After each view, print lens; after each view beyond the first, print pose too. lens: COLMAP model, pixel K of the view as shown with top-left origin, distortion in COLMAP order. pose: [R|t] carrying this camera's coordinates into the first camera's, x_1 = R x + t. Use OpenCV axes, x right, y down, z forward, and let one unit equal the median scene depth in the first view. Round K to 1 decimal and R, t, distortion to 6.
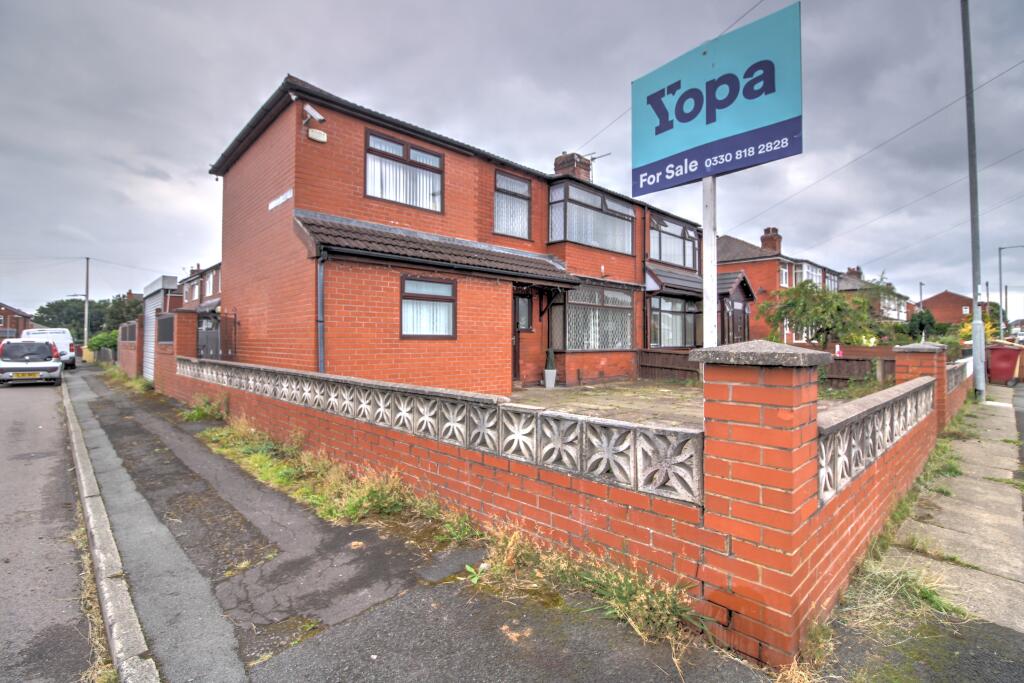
lens RADIAL K [[478.6, 0, 511.8], [0, 478.6, 341.3], [0, 0, 1]] dist [-0.018075, -0.000837]
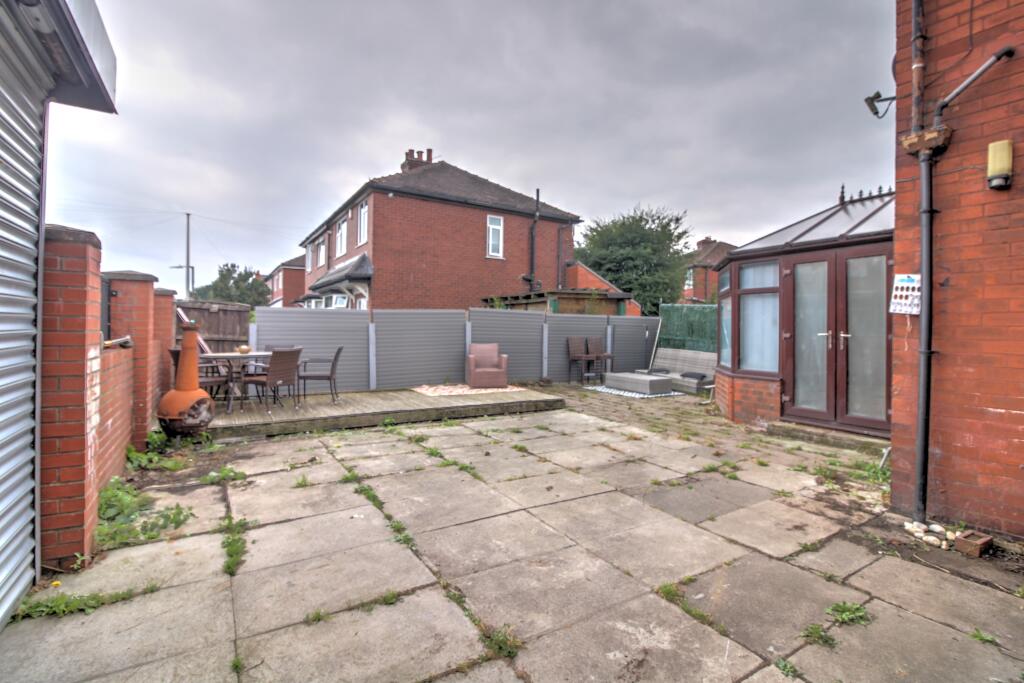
lens RADIAL K [[478.6, 0, 512.7], [0, 478.6, 334.8], [0, 0, 1]] dist [-0.018075, -0.000837]
pose [[0.977045, 0.016664, -0.212381, -0.278265], [-0.015451, 0.999853, 0.007370, -0.004015], [0.212473, -0.003920, 0.977159, 0.429666]]
